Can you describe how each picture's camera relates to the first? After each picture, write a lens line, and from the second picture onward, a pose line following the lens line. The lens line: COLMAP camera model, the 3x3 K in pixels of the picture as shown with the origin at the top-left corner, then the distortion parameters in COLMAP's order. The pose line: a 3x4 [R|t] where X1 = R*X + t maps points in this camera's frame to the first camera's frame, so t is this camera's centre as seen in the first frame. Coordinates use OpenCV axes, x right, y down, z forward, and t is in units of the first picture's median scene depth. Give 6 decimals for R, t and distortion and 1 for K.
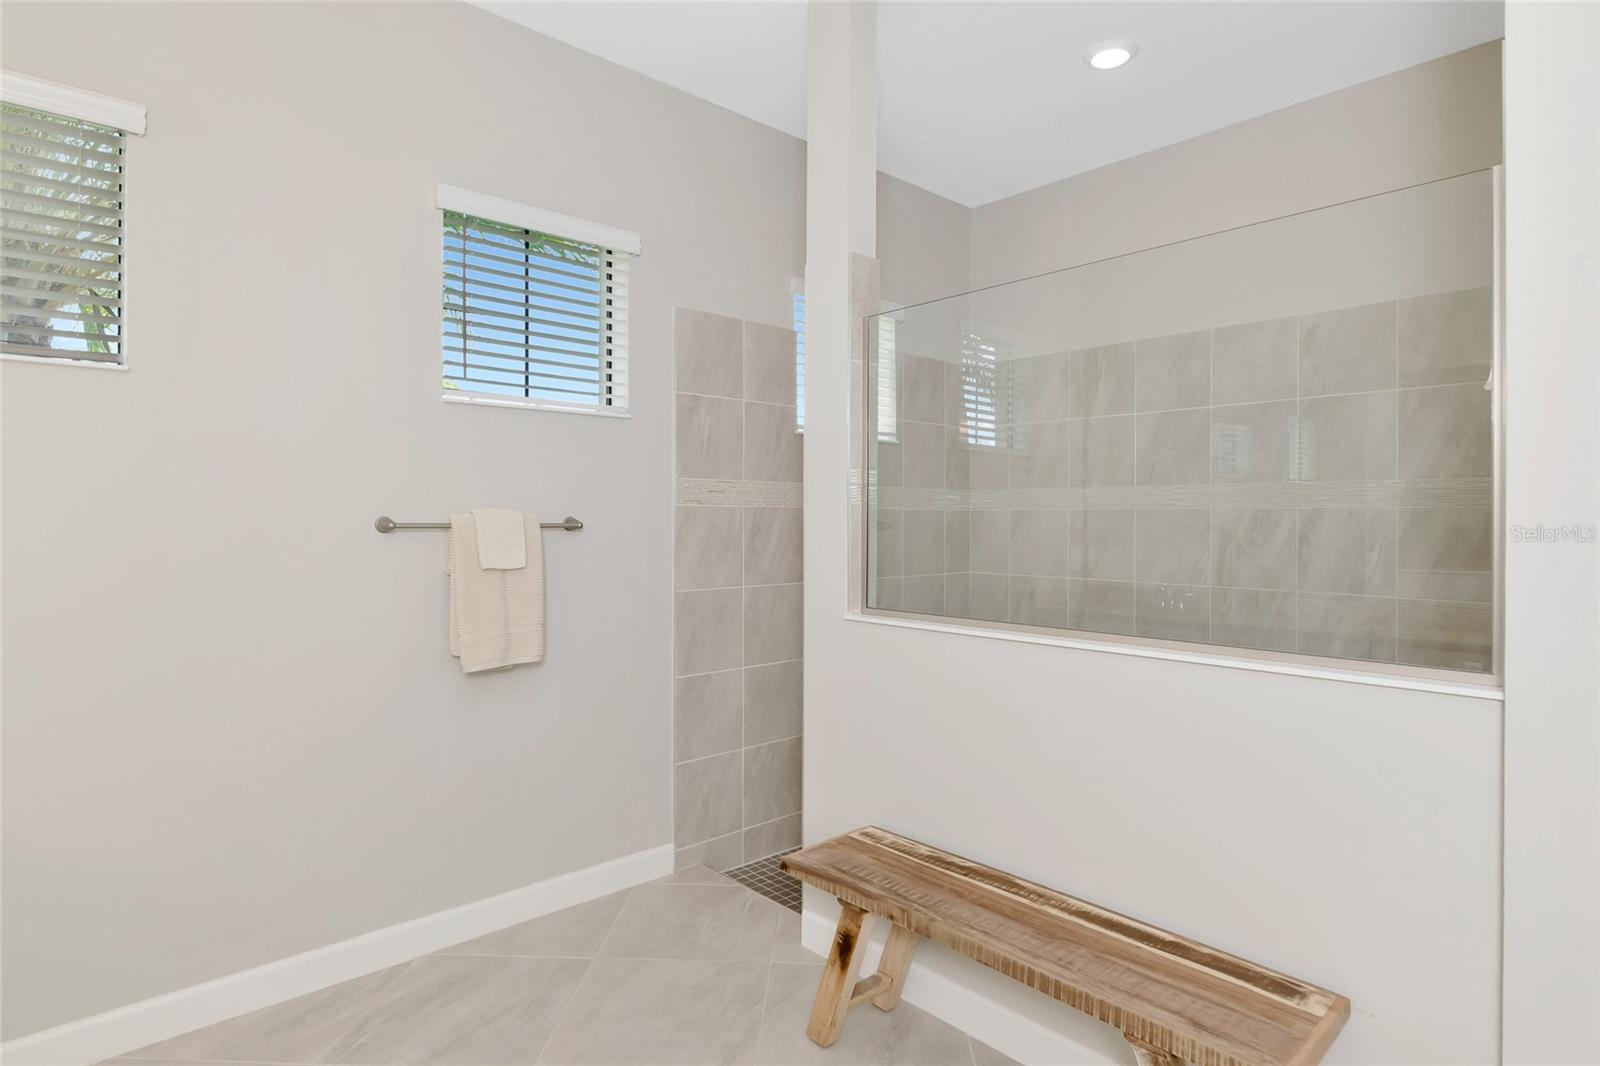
lens RADIAL K [[852.2, 0, 796.2], [0, 852.2, 530.9], [0, 0, 1]] dist [0.003476, -0.002582]
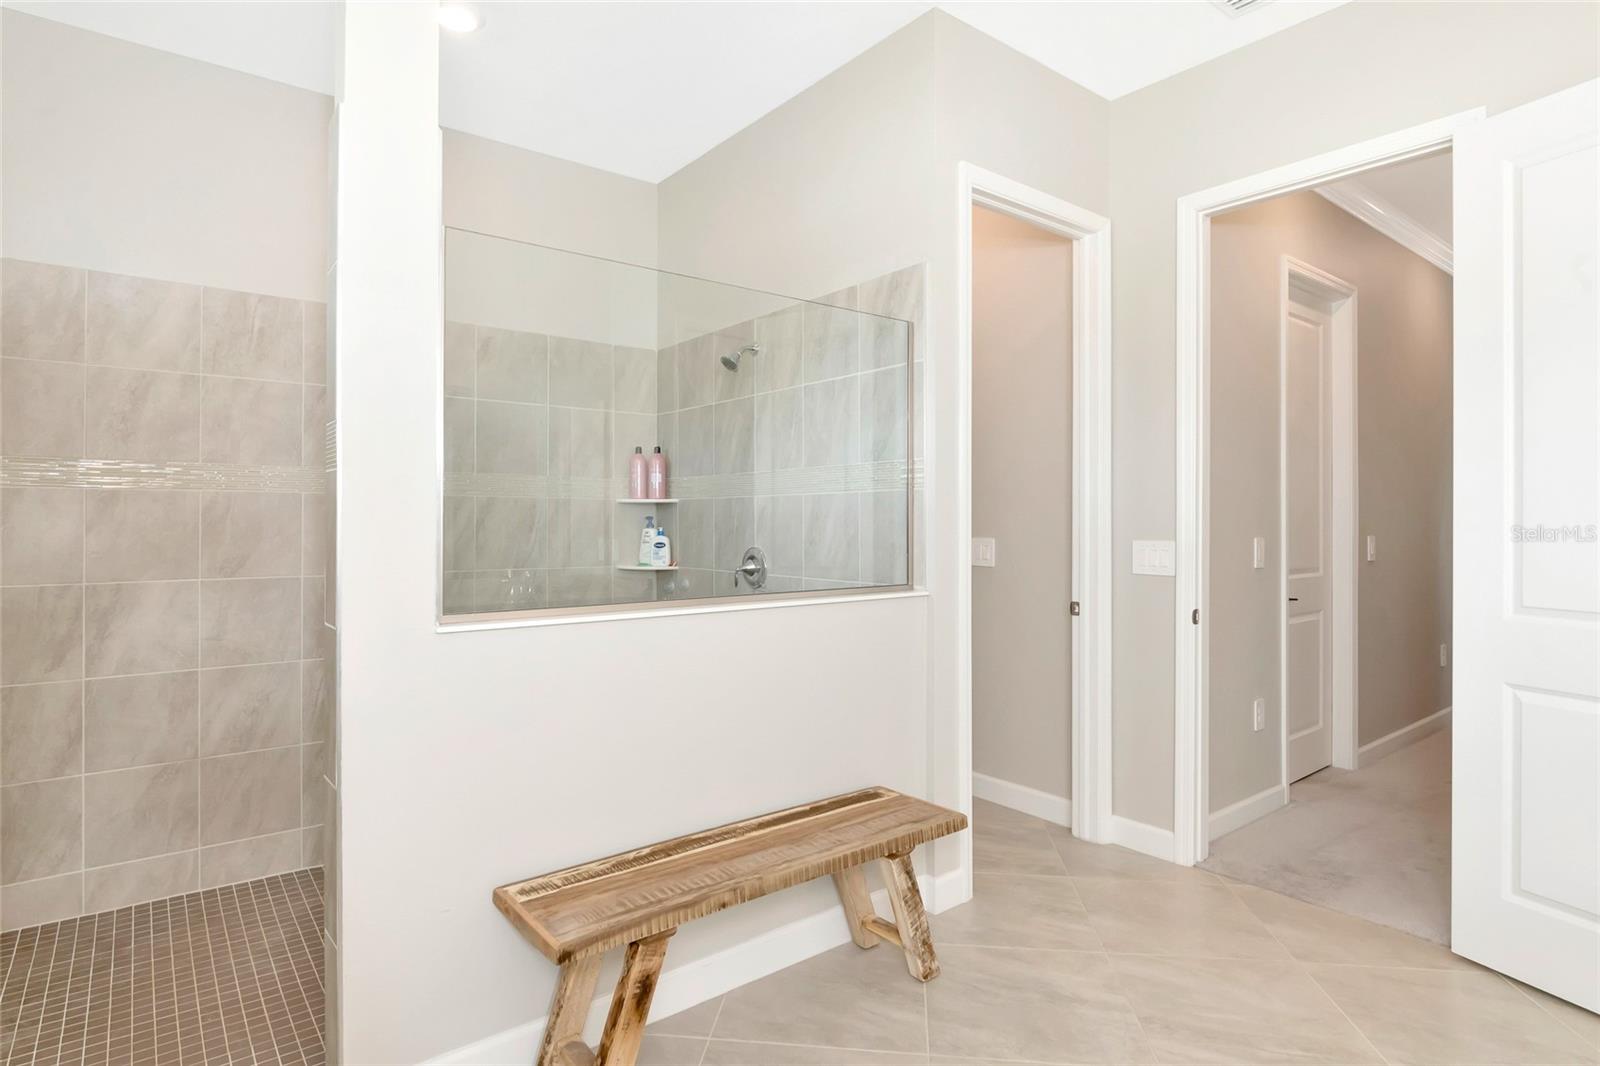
lens RADIAL K [[852.2, 0, 795.6], [0, 852.2, 518.9], [0, 0, 1]] dist [0.003476, -0.002582]
pose [[0.064770, -0.002265, 0.997898, -0.747233], [0.008979, 0.999958, 0.001686, 0.007200], [-0.997860, 0.008851, 0.064788, 0.739411]]
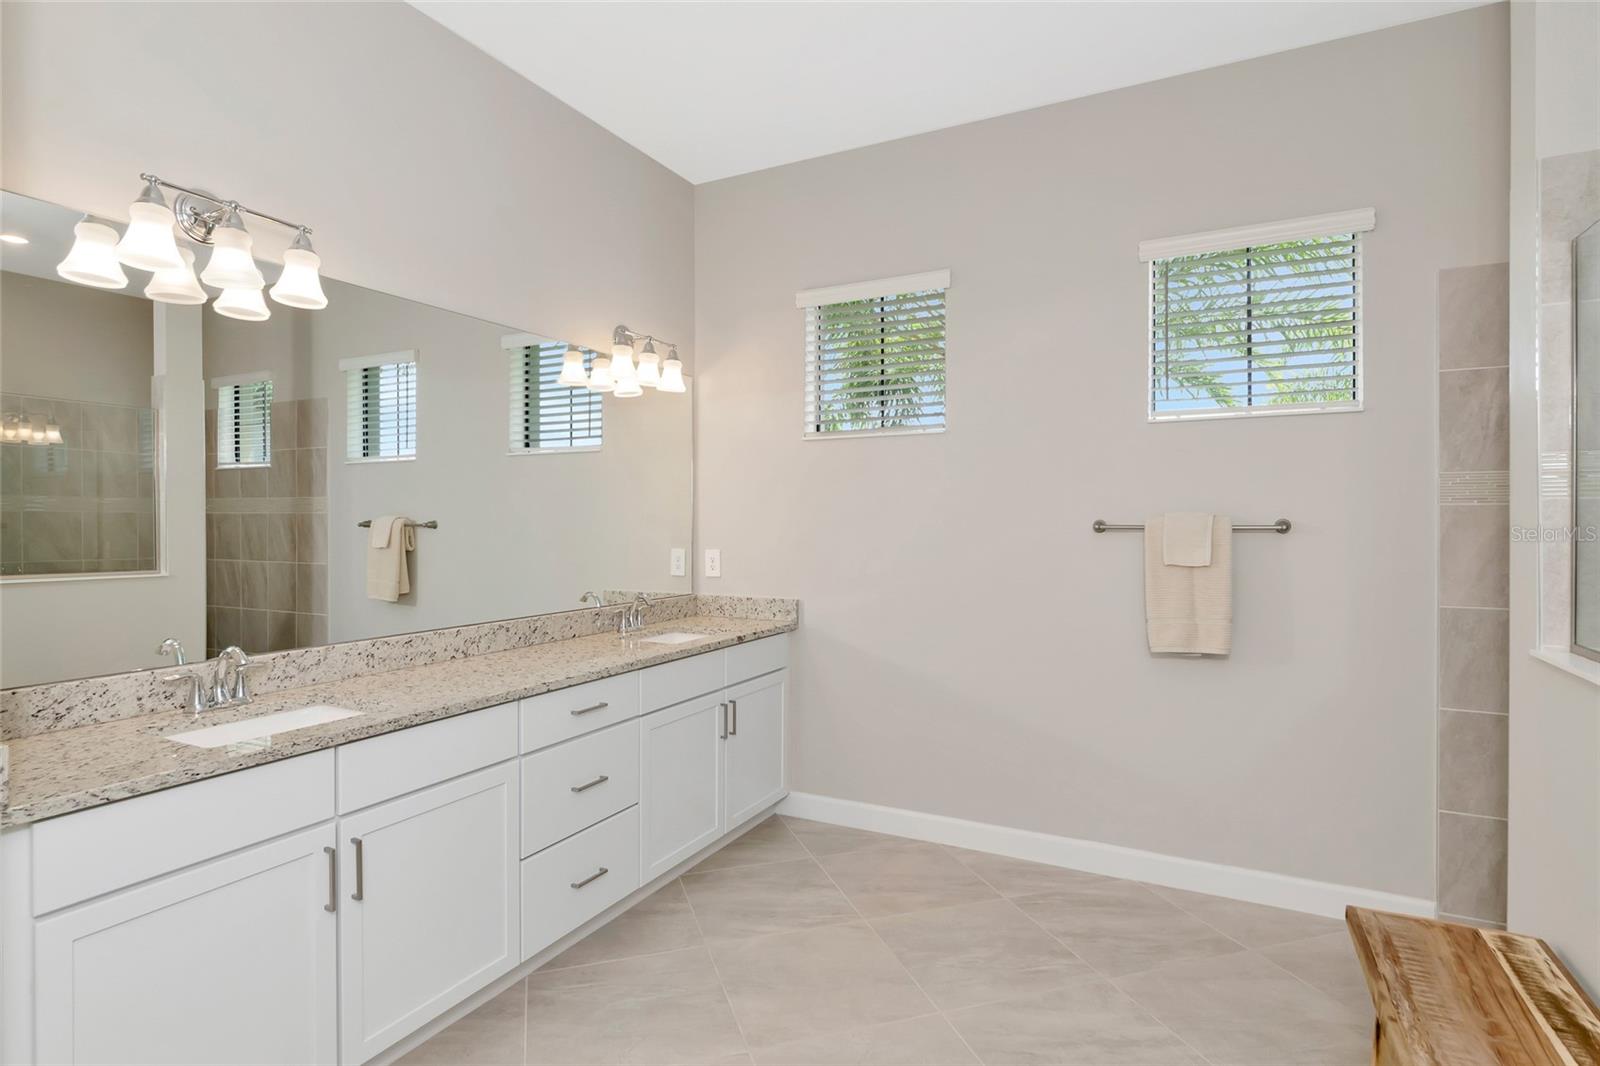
lens RADIAL K [[815.5, 0, 802.7], [0, 815.5, 528.7], [0, 0, 1]] dist [0.003057, 0.000955]
pose [[0.353493, 0.006270, -0.935416, 0.571185], [-0.012254, 0.999923, 0.002071, -0.000812], [0.935357, 0.010730, 0.353543, 0.169570]]
